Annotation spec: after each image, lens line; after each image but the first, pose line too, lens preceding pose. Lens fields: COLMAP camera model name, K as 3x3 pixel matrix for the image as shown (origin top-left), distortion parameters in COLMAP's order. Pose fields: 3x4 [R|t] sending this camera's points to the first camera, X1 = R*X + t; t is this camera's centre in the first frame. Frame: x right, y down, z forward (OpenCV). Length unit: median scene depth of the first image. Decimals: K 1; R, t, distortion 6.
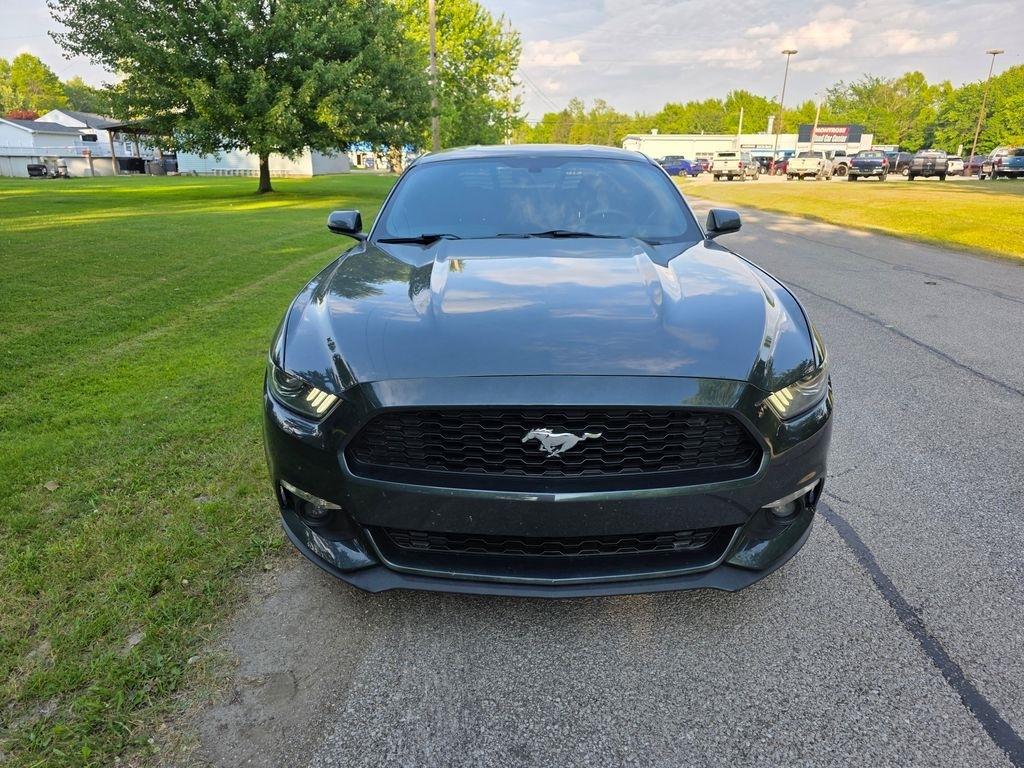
lens RADIAL K [[693.7, 0, 515.5], [0, 693.7, 392.5], [0, 0, 1]] dist [0.055822, -0.042110]
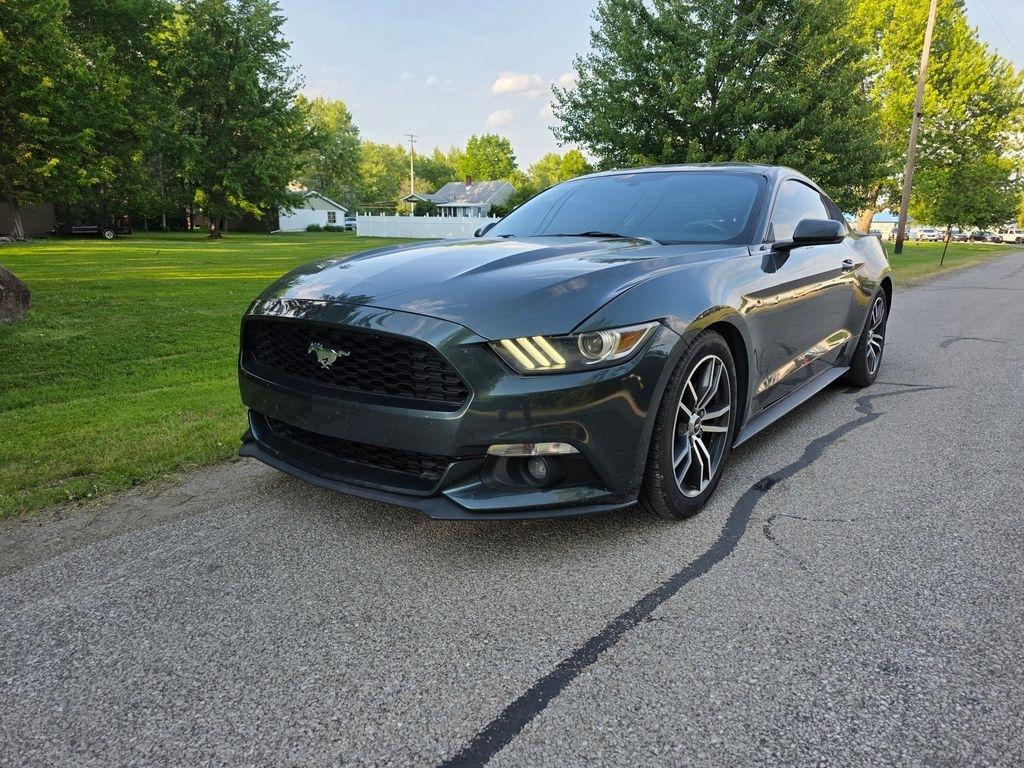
lens RADIAL K [[691.7, 0, 525.4], [0, 691.7, 395.7], [0, 0, 1]] dist [0.060979, -0.049686]
pose [[0.804779, 0.142071, -0.576322, 0.099567], [-0.194156, 0.980530, -0.029408, 0.009871], [0.560923, 0.135563, 0.816694, 0.017672]]
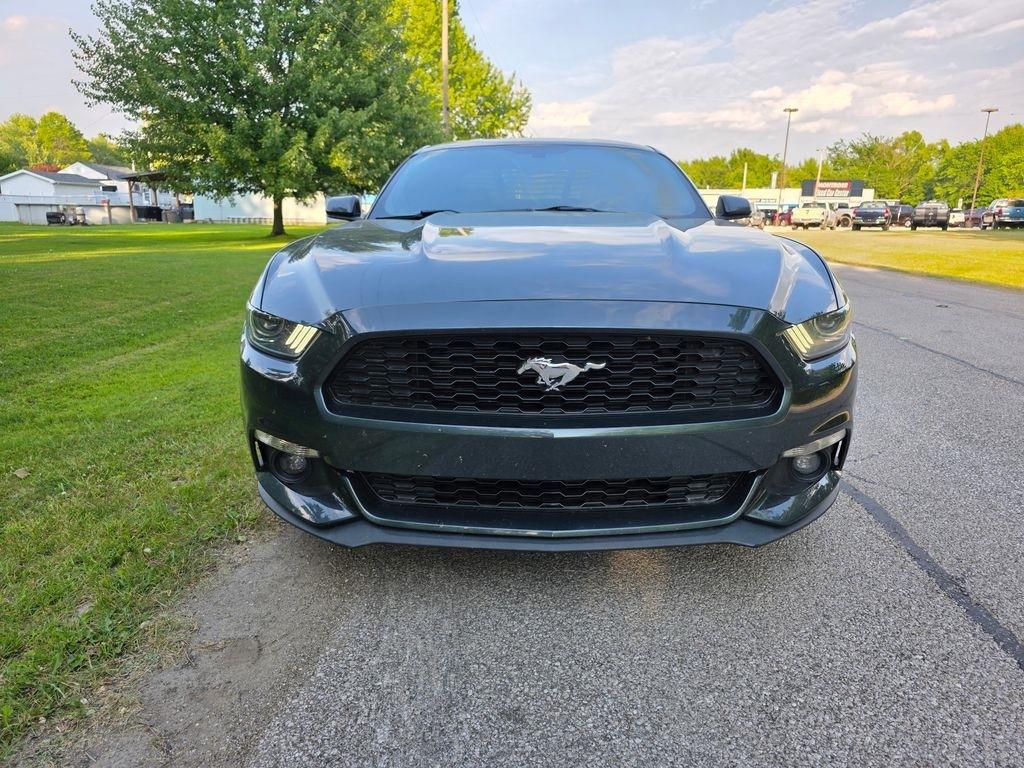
lens RADIAL K [[694.6, 0, 525.9], [0, 694.6, 384.9], [0, 0, 1]] dist [0.055414, -0.043927]
pose [[0.999998, 0.001888, 0.000241, 0.001918], [-0.001862, 0.996638, -0.081912, 0.015490], [-0.000395, 0.081911, 0.996640, 0.009378]]
